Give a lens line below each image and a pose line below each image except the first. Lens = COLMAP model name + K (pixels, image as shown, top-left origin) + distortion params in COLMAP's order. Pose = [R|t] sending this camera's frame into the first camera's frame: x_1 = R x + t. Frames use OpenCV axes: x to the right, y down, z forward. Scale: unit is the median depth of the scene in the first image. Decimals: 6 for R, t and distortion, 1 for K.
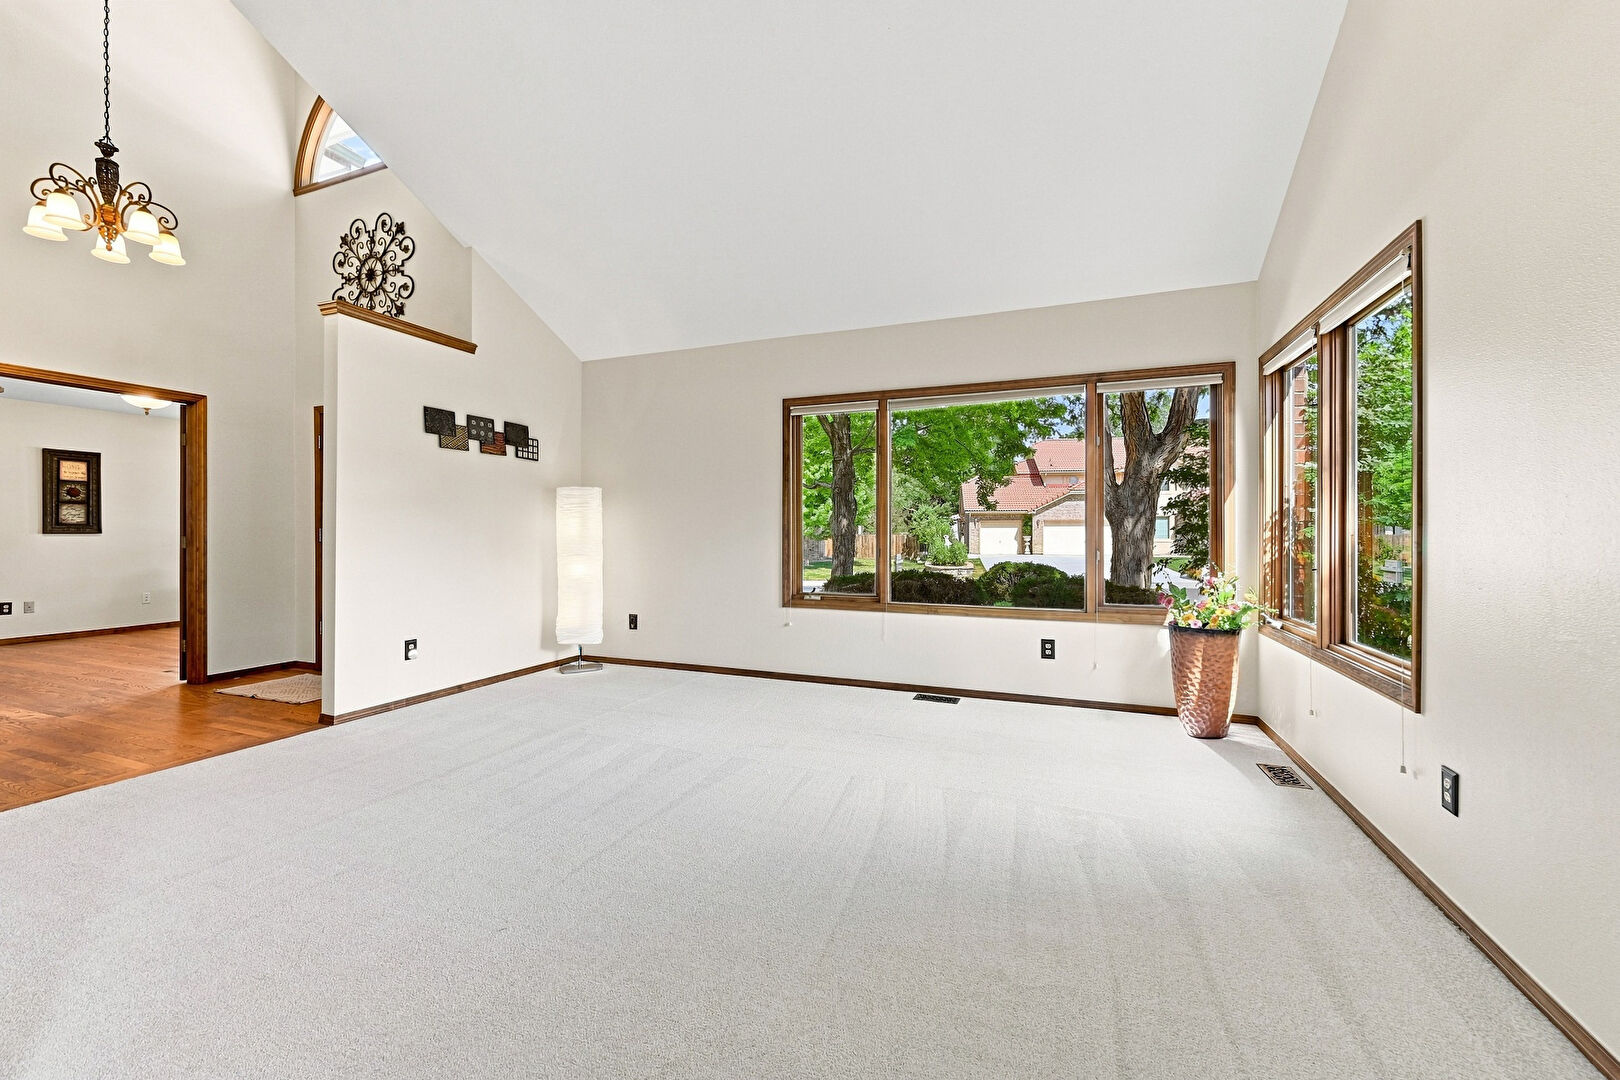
lens RADIAL K [[643.9, 0, 807.9], [0, 643.9, 533.2], [0, 0, 1]] dist [0.004713, -0.000233]
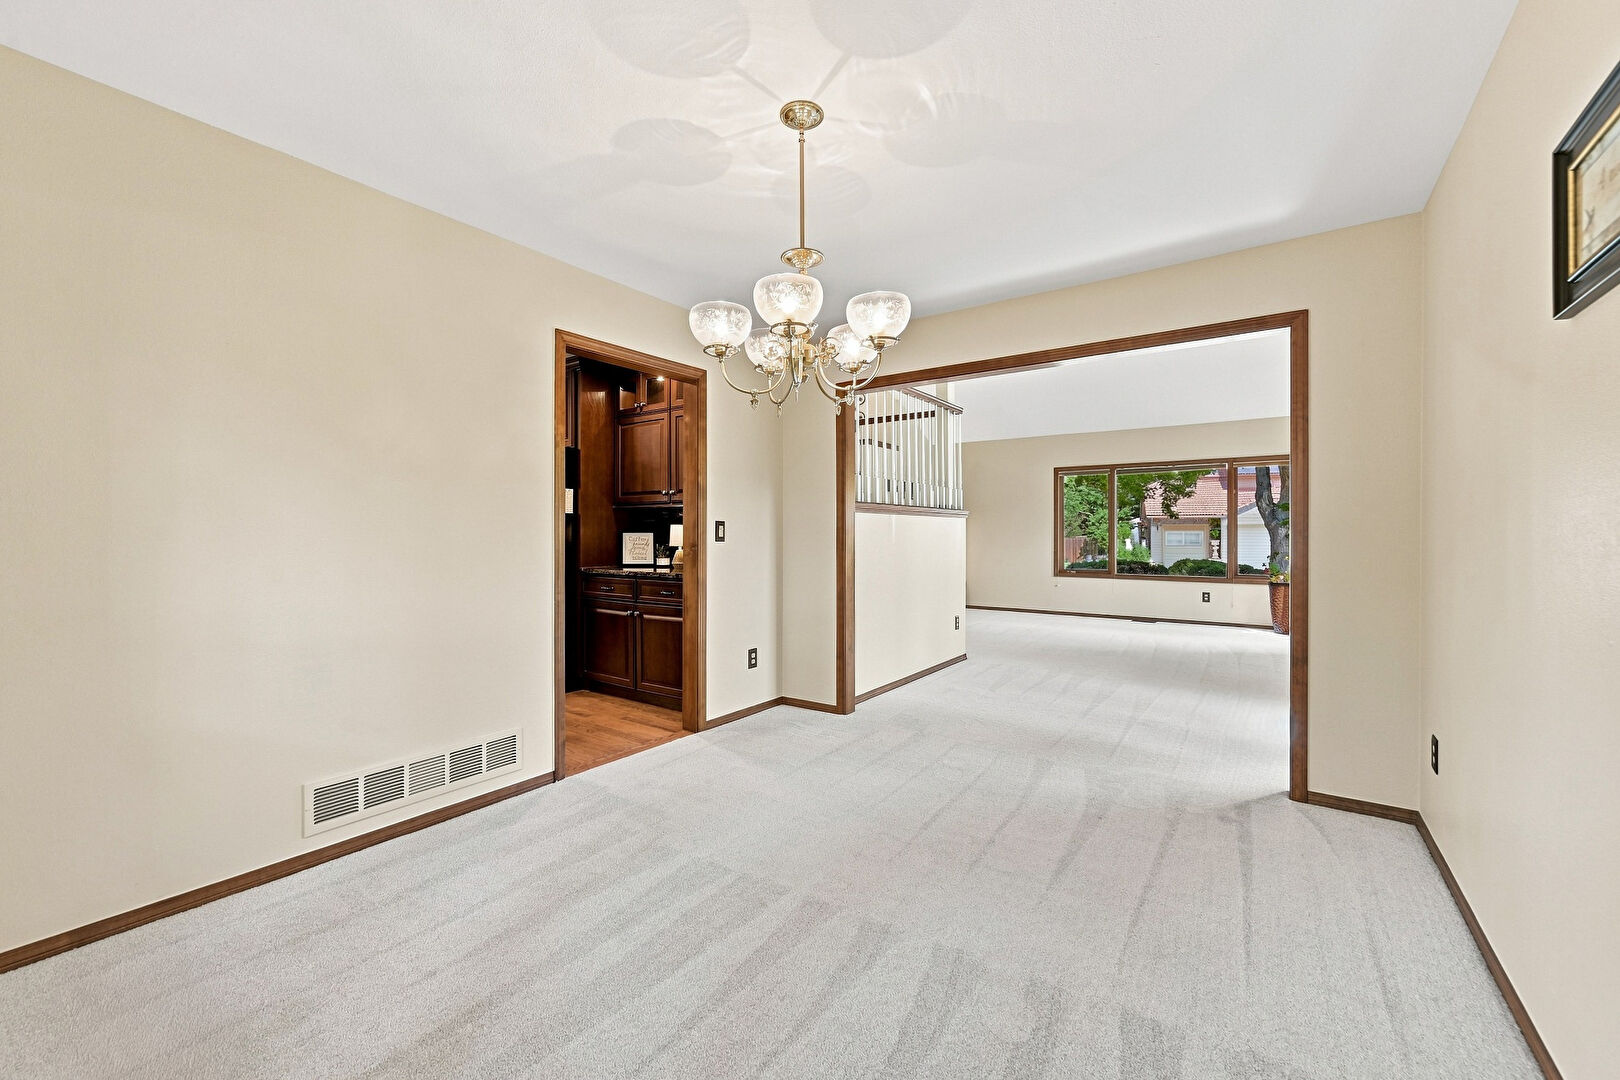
lens RADIAL K [[643.9, 0, 807.8], [0, 643.9, 536.5], [0, 0, 1]] dist [0.004713, -0.000233]
pose [[0.971278, 0.002377, -0.237935, -0.089708], [-0.002277, 0.999997, 0.000695, -0.001389], [0.237936, -0.000134, 0.971281, -0.316768]]
